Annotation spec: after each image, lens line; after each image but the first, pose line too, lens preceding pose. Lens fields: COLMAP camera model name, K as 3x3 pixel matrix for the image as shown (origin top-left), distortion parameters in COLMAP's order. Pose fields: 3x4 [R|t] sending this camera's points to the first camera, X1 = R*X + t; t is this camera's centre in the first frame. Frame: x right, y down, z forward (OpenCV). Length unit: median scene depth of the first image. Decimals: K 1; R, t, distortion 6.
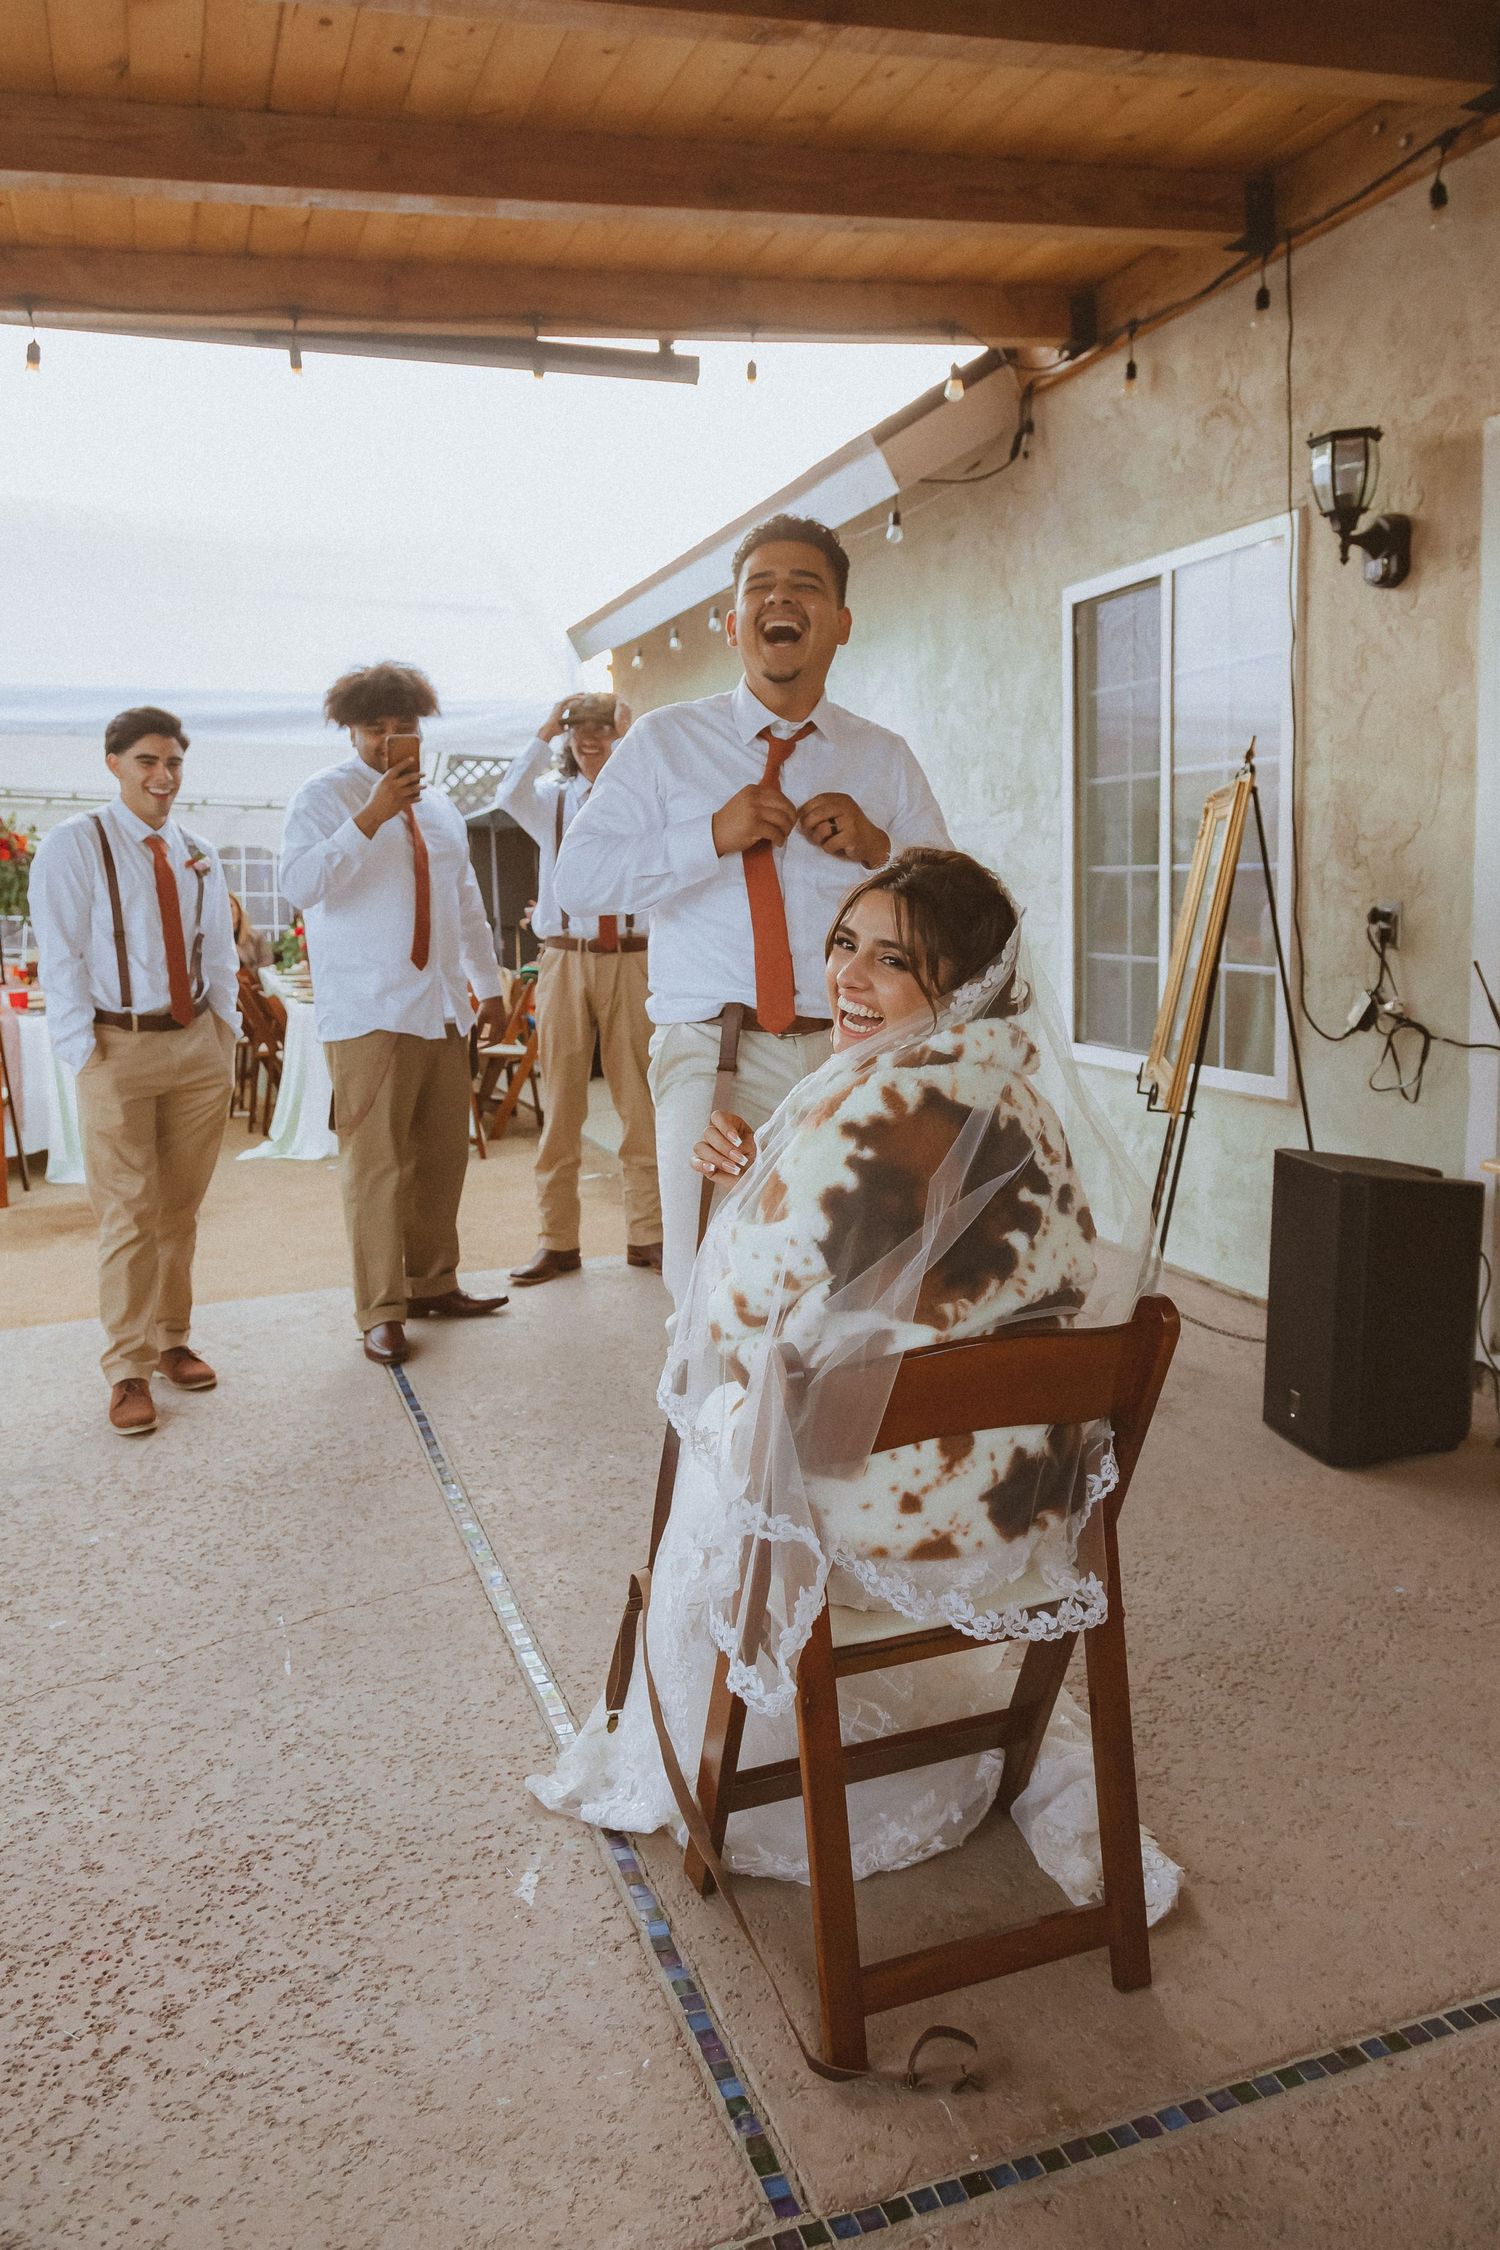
lens RADIAL K [[1619.5, 0, 769.7], [0, 1619.5, 1080.8], [0, 0, 1]] dist [-0.001683, -0.004052]
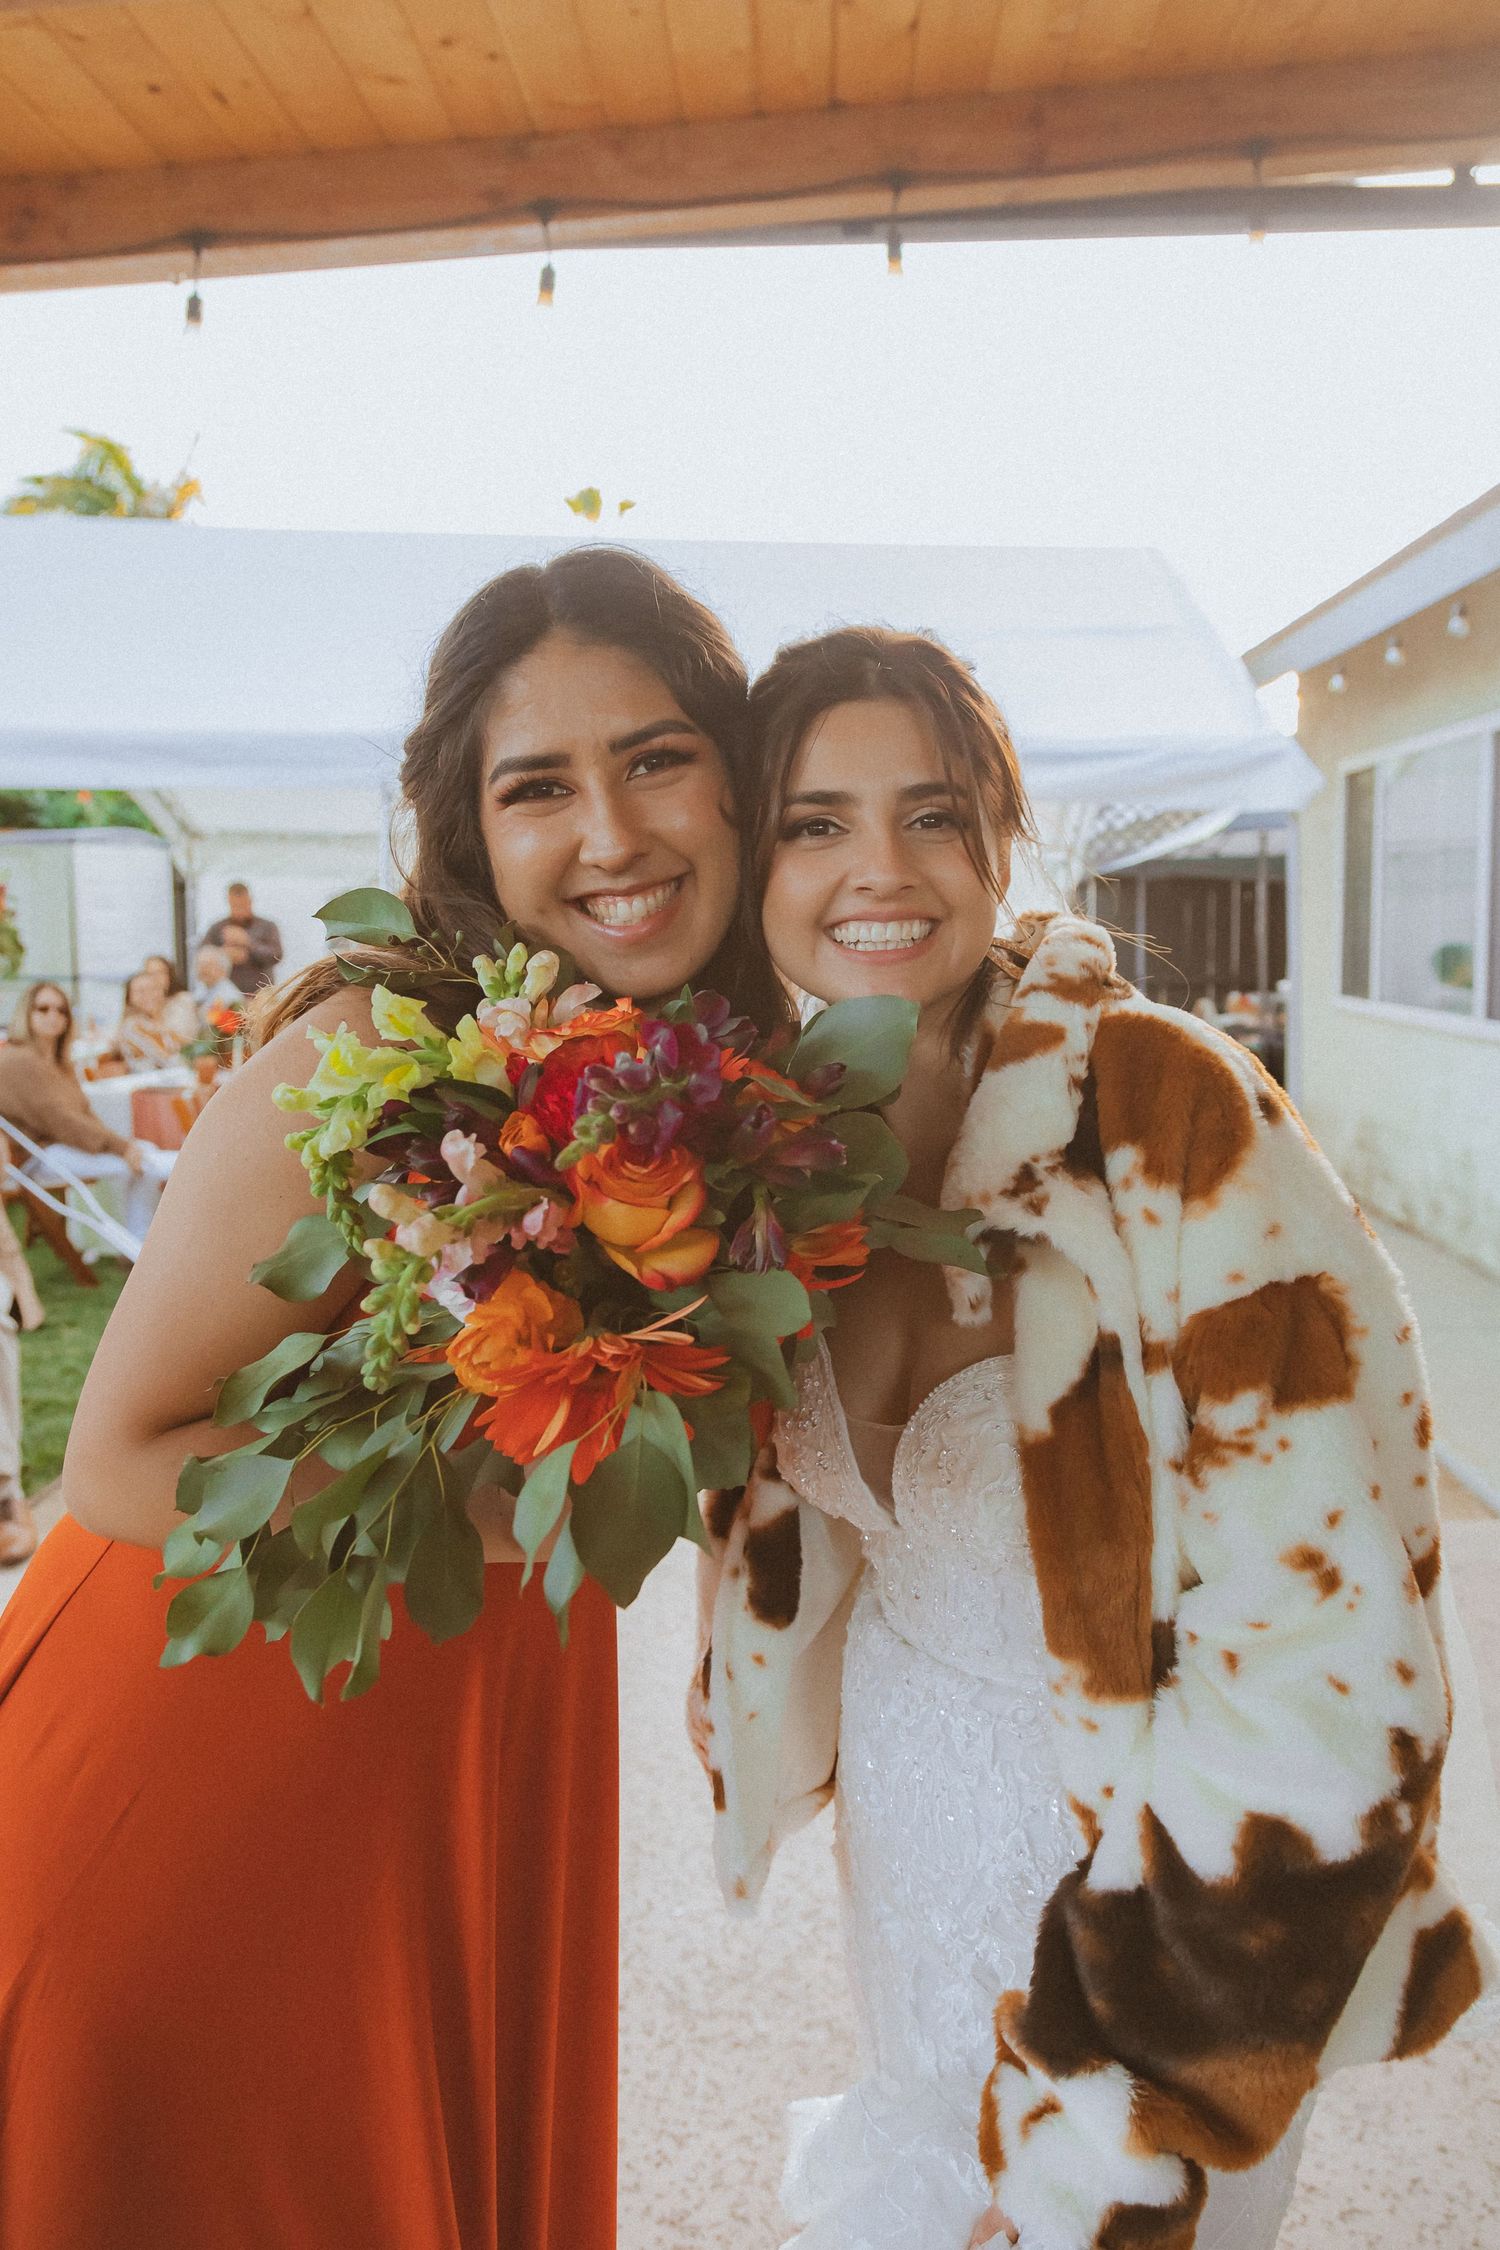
lens RADIAL K [[1569.9, 0, 767.4], [0, 1569.9, 1065.7], [0, 0, 1]] dist [-0.008854, -0.001406]
pose [[0.921569, 0.049402, -0.385059, -0.062712], [-0.059283, 0.998146, -0.013822, -0.078931], [0.383662, 0.035565, 0.922789, 0.342002]]
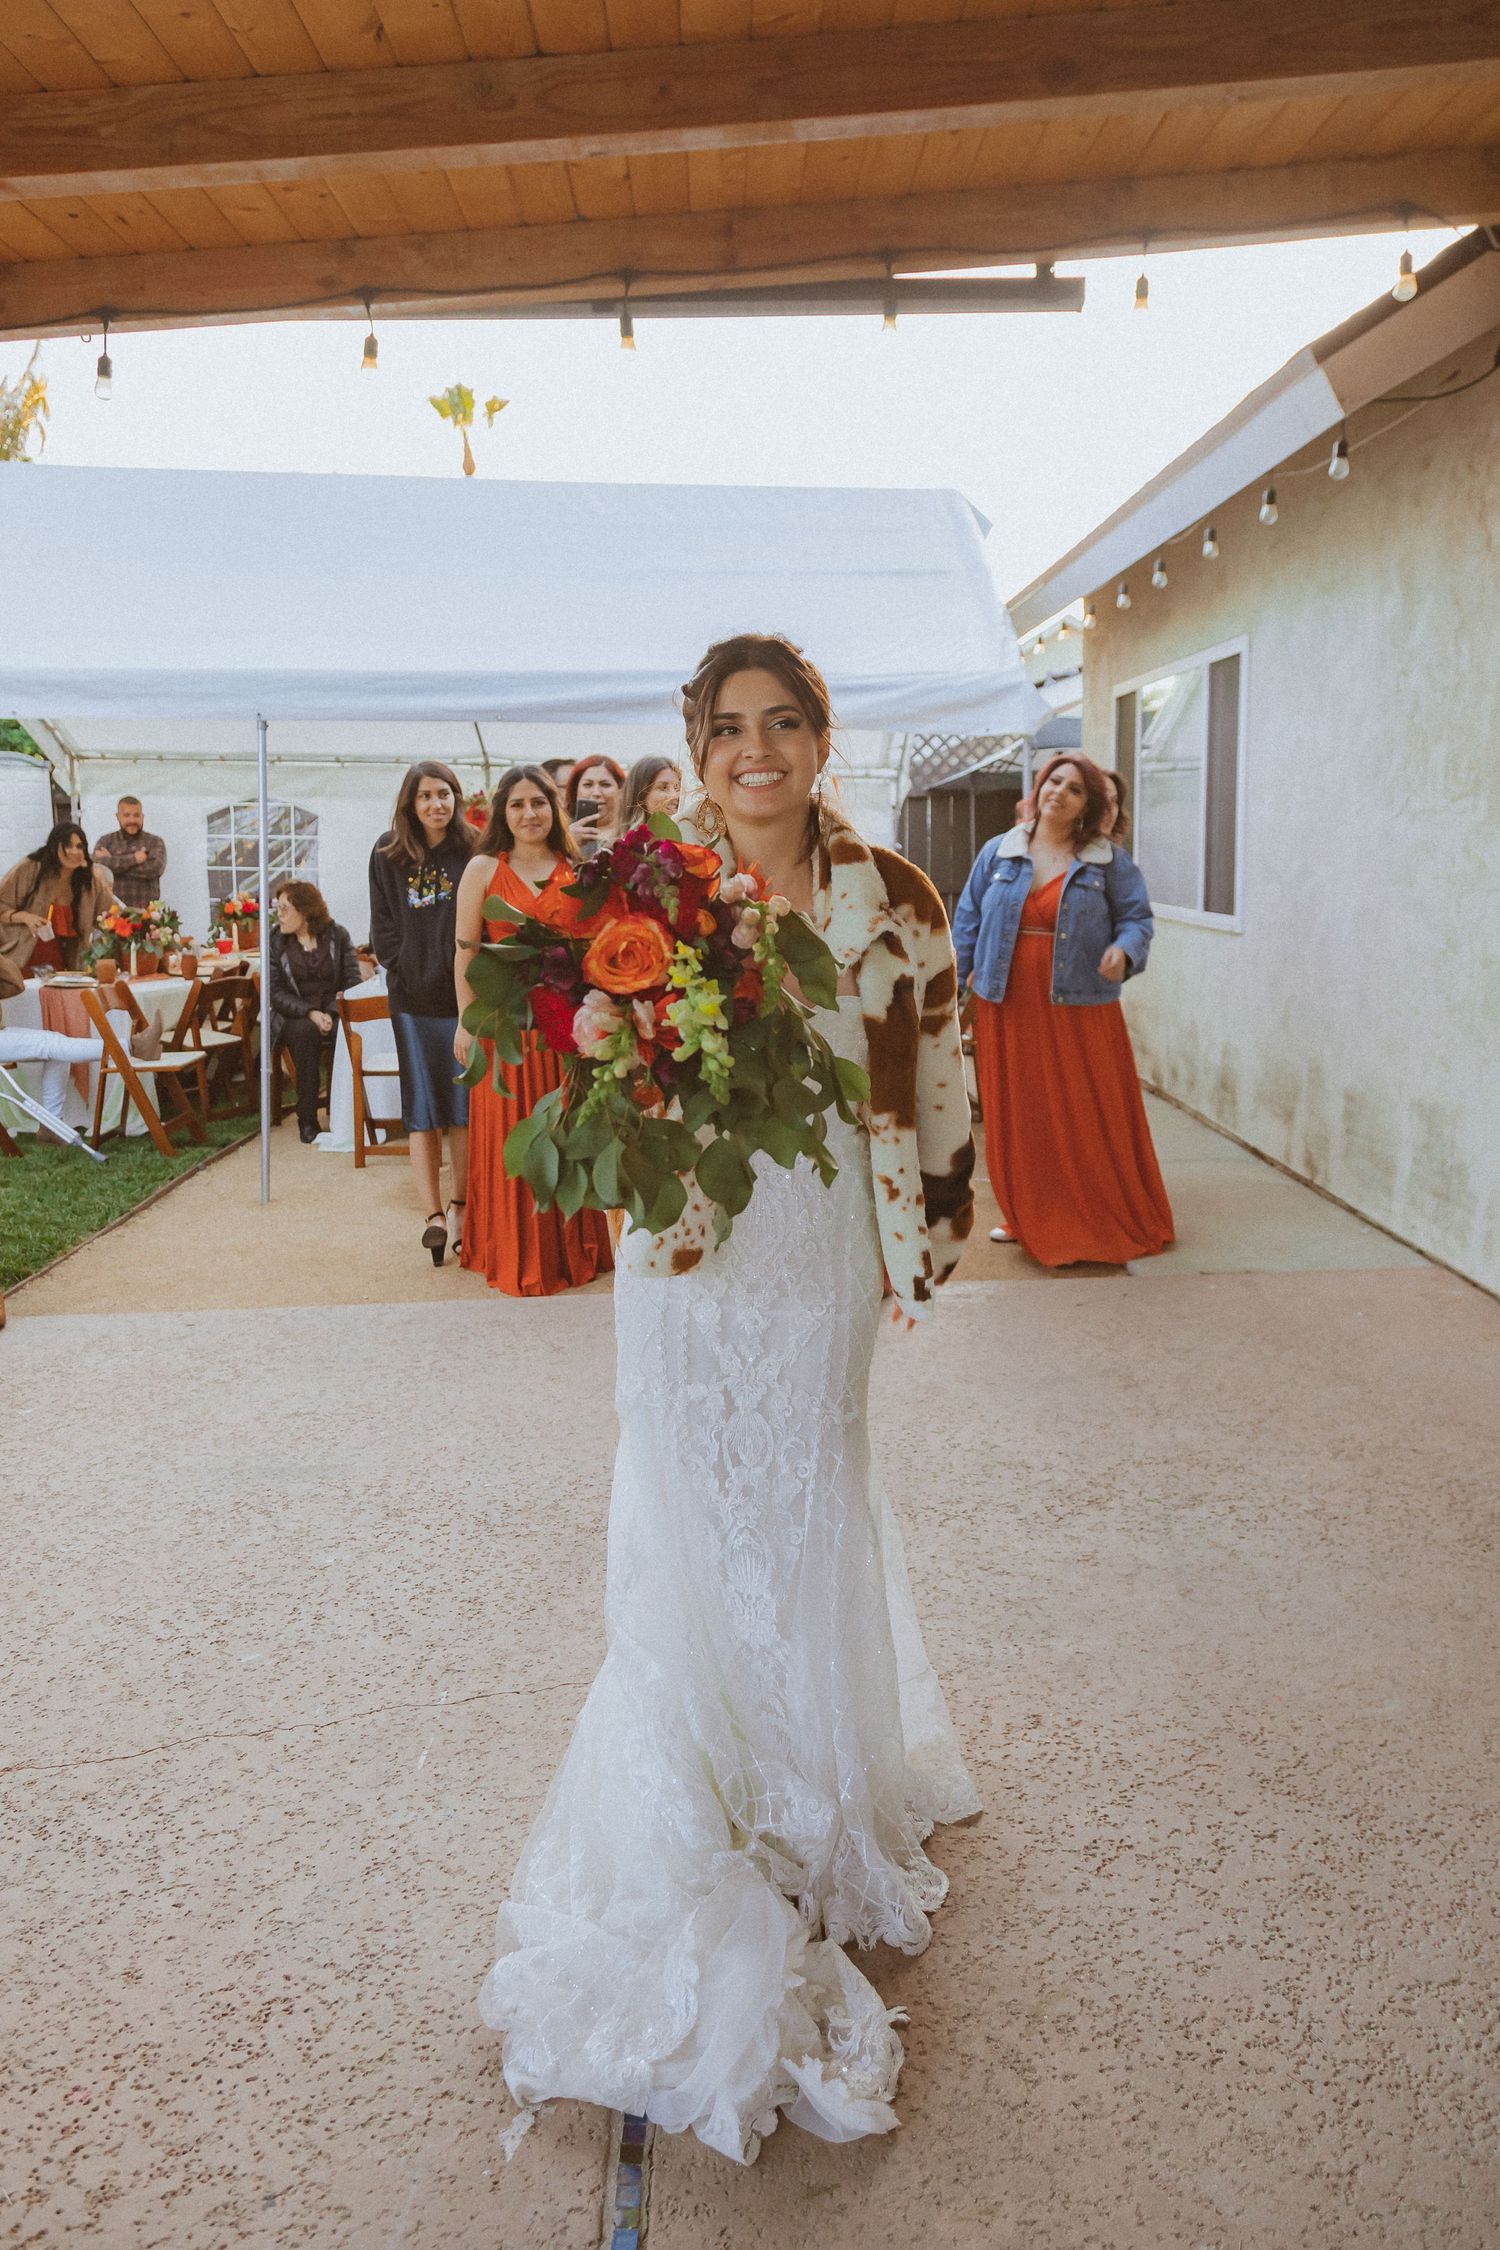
lens RADIAL K [[1596.2, 0, 756.2], [0, 1596.2, 1112.9], [0, 0, 1]] dist [0.003755, -0.008625]
pose [[0.942983, 0.063232, -0.326780, 0.098761], [-0.045591, 0.997073, 0.061375, -0.047212], [0.329704, -0.042977, 0.943106, 0.119351]]
